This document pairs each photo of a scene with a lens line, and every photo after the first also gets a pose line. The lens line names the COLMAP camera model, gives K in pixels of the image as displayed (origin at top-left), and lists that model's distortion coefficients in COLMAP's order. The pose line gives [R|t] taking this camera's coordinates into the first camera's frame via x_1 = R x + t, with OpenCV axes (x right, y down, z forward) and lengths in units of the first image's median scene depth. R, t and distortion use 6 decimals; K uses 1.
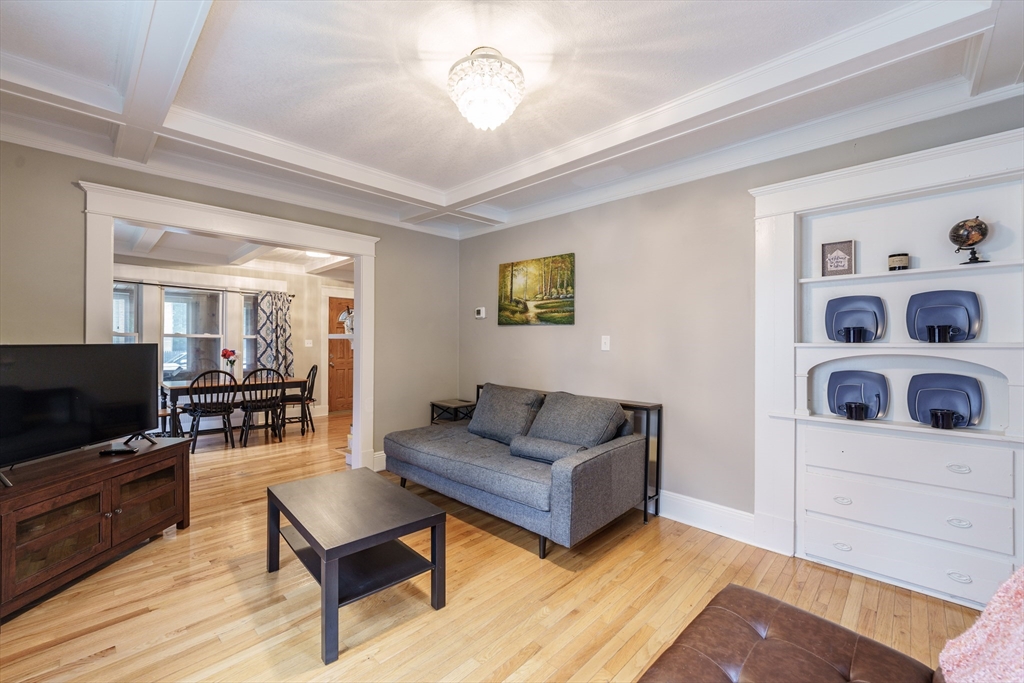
lens RADIAL K [[423.4, 0, 509.2], [0, 423.4, 338.8], [0, 0, 1]] dist [-0.002259, 0.000192]
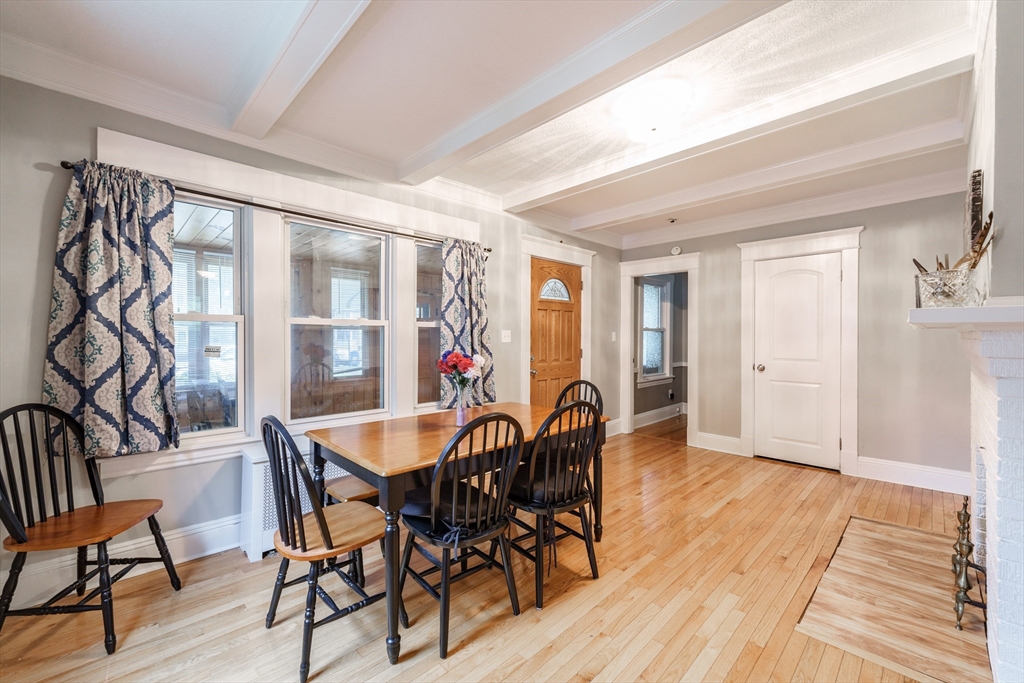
lens RADIAL K [[423.4, 0, 505.5], [0, 423.4, 330.9], [0, 0, 1]] dist [-0.002259, 0.000192]
pose [[0.999913, 0.002664, -0.012931, -0.497743], [-0.002544, 0.999954, 0.009277, -0.002009], [0.012955, -0.009243, 0.999873, 0.465313]]
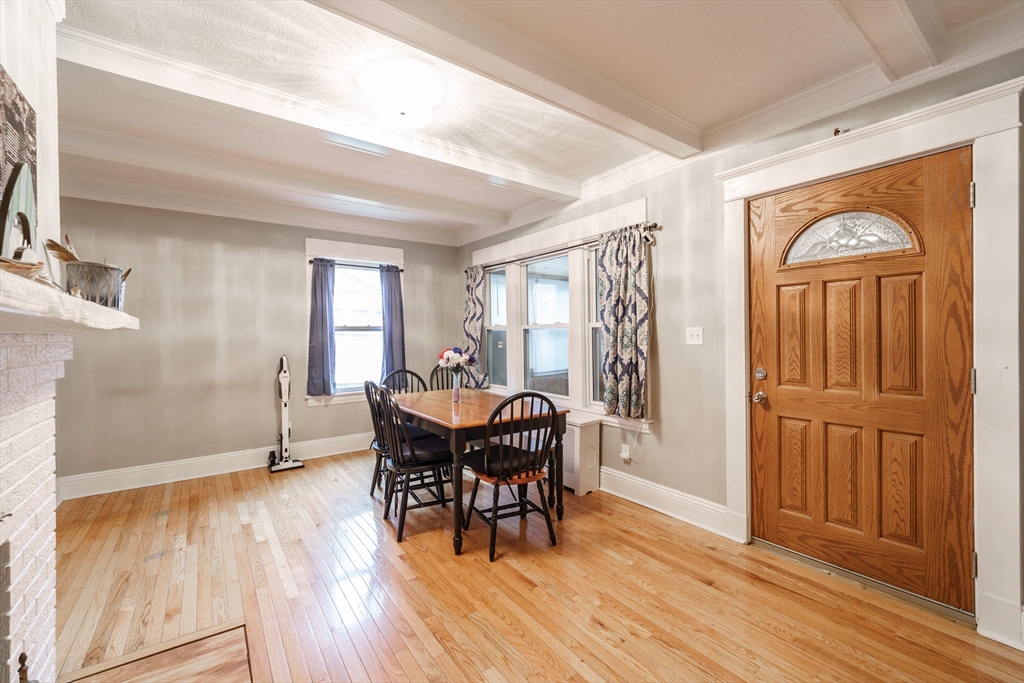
lens RADIAL K [[423.4, 0, 512.1], [0, 423.4, 336.9], [0, 0, 1]] dist [-0.002259, 0.000192]
pose [[-0.161058, -0.004303, -0.986936, -0.065070], [0.016062, 0.999847, -0.006981, 0.012284], [0.986814, -0.016977, -0.160965, 0.956248]]
